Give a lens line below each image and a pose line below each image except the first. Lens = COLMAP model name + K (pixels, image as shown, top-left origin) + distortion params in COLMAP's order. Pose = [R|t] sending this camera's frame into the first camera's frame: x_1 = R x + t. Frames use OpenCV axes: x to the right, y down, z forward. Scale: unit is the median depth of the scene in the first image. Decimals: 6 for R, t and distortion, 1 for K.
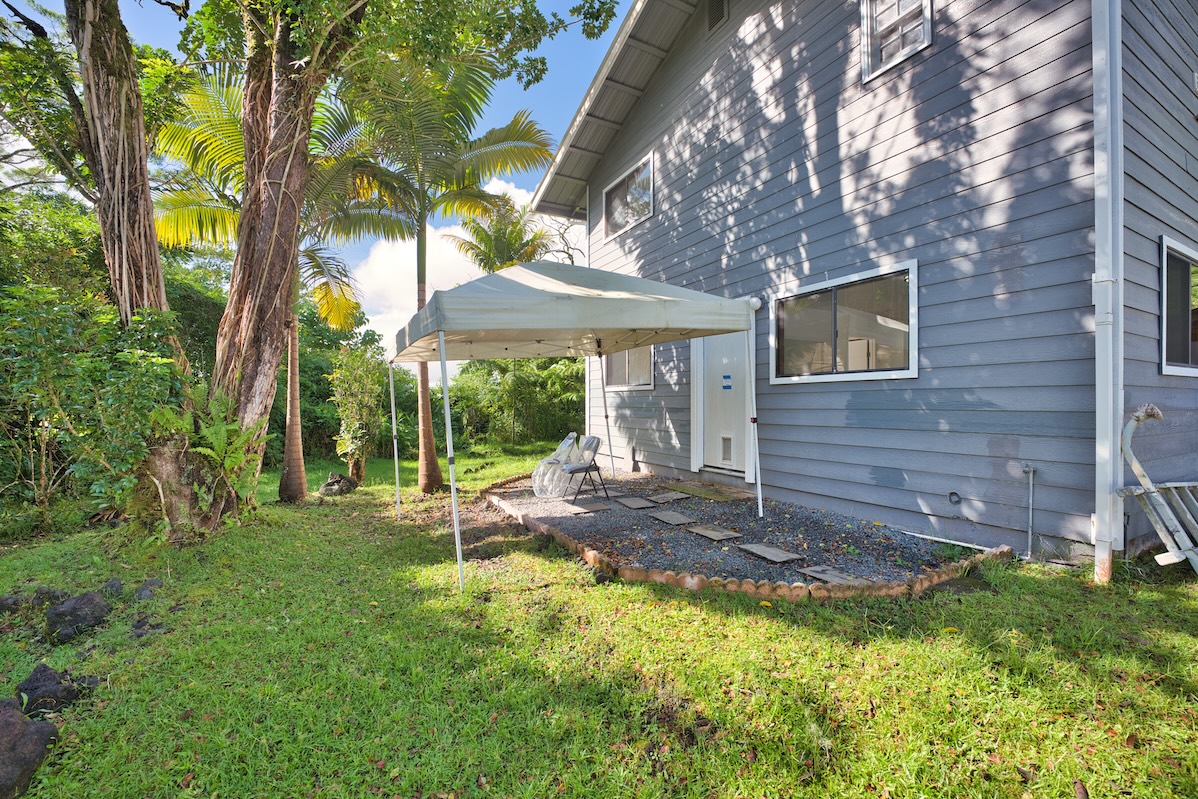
lens RADIAL K [[485.0, 0, 595.1], [0, 485.0, 404.9], [0, 0, 1]] dist [-0.032644, 0.005135]
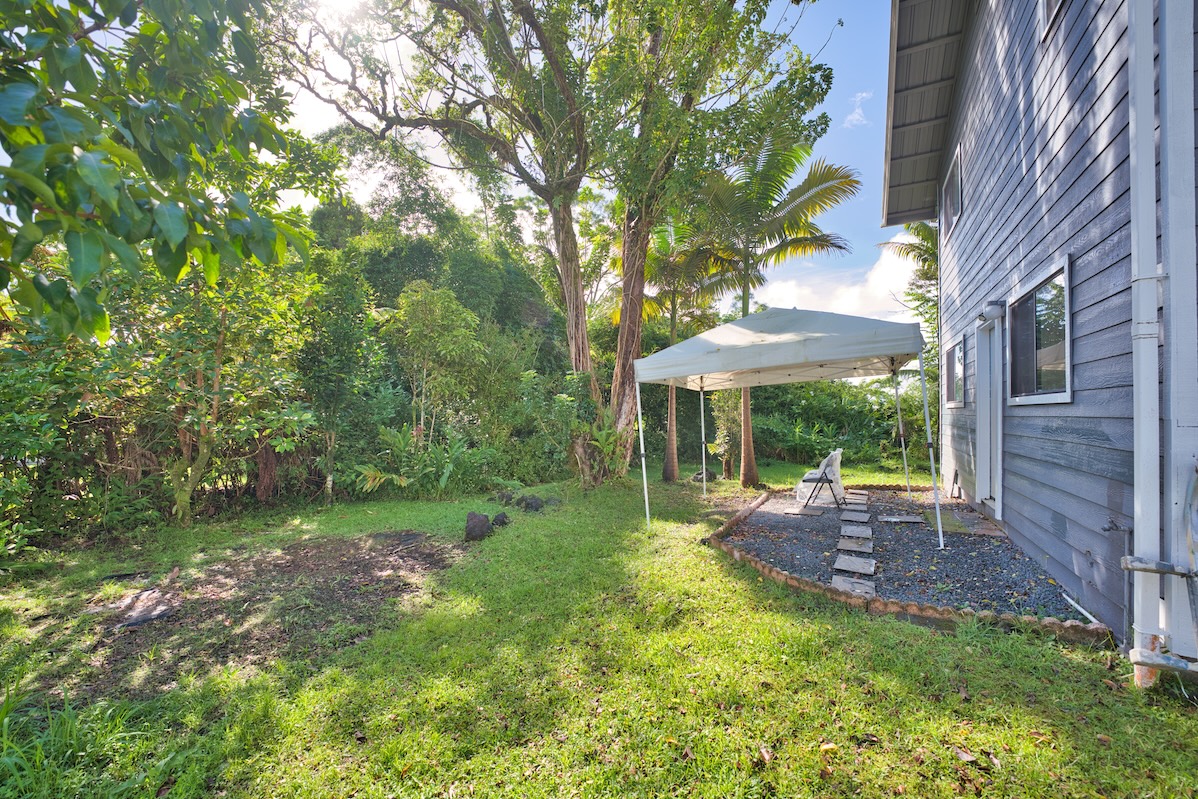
lens RADIAL K [[485.0, 0, 595.1], [0, 485.0, 404.9], [0, 0, 1]] dist [-0.032644, 0.005135]
pose [[0.547042, -0.005406, -0.837088, 0.837132], [-0.008657, 0.999889, -0.012116, -0.034935], [0.837061, 0.013875, 0.546934, -0.086356]]
